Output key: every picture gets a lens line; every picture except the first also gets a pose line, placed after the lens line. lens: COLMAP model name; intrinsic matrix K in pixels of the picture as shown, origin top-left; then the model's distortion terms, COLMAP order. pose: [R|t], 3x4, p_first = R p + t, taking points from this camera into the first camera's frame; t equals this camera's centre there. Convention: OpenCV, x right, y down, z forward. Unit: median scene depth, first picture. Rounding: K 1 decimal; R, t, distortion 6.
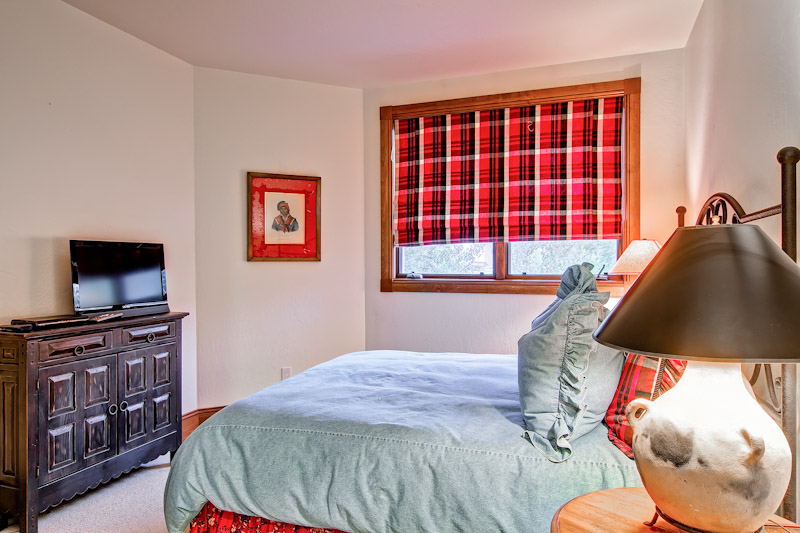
lens RADIAL K [[526.0, 0, 400.1], [0, 526.0, 270.0], [0, 0, 1]] dist [-0.000637, -0.001463]
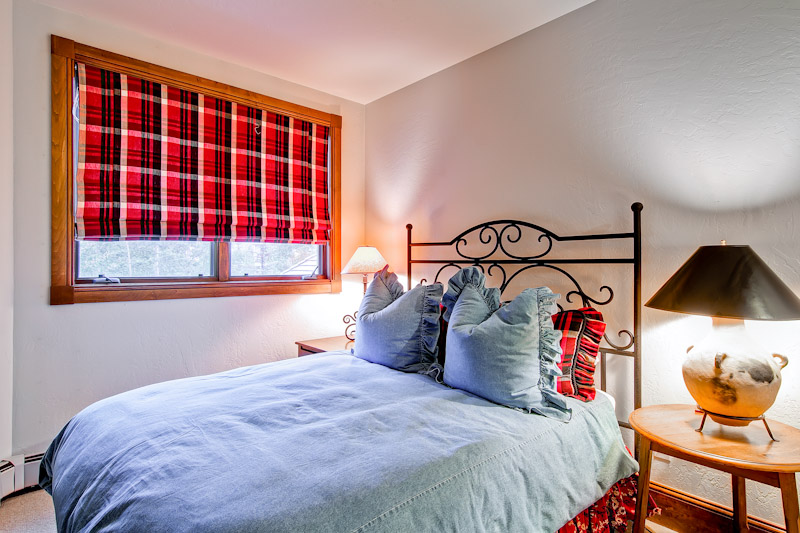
lens RADIAL K [[431.6, 0, 399.2], [0, 431.6, 260.2], [0, 0, 1]] dist [0.021163, -0.006189]
pose [[0.466713, 0.013092, 0.884312, -0.350190], [0.005057, 0.999835, -0.017470, -0.004667], [-0.884395, 0.012625, 0.466569, 0.364826]]
